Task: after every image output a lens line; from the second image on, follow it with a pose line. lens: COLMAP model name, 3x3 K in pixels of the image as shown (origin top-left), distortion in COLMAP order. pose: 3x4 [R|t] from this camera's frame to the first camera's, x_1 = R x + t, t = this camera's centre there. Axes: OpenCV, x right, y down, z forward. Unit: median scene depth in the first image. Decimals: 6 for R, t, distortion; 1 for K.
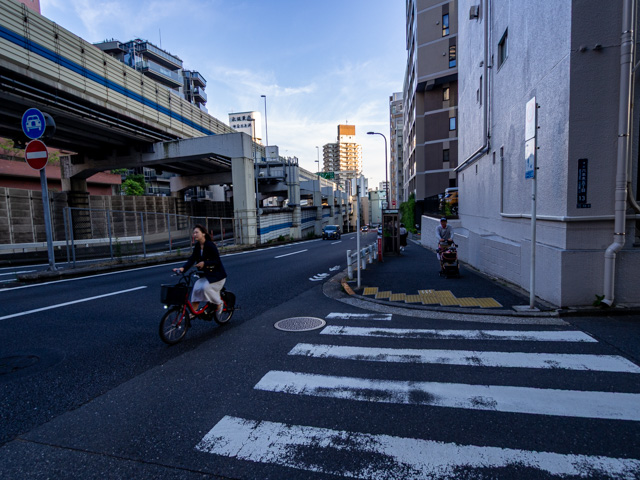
lens RADIAL K [[334.9, 0, 320.0], [0, 334.9, 240.0], [0, 0, 1]] dist [-0.000636, -0.000069]
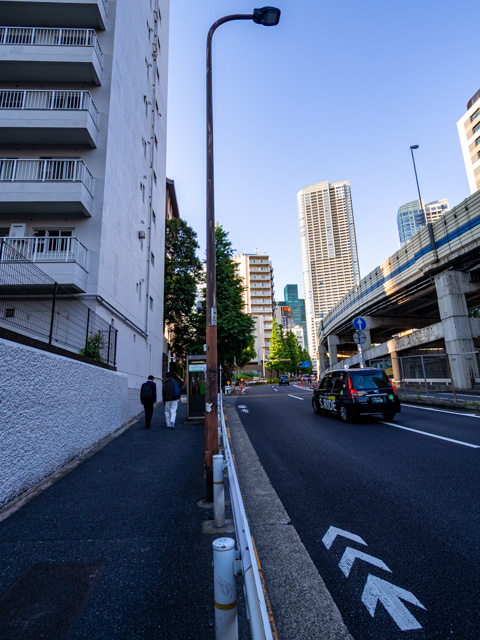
lens RADIAL K [[334.9, 0, 240.0], [0, 334.9, 320.0], [0, 0, 1]] dist [-0.000636, -0.000069]
pose [[-0.945641, 0.009944, -0.325059, 0.381732], [0.050340, 0.991961, -0.116100, -0.100752], [0.321291, -0.126152, -0.938540, 1.759202]]
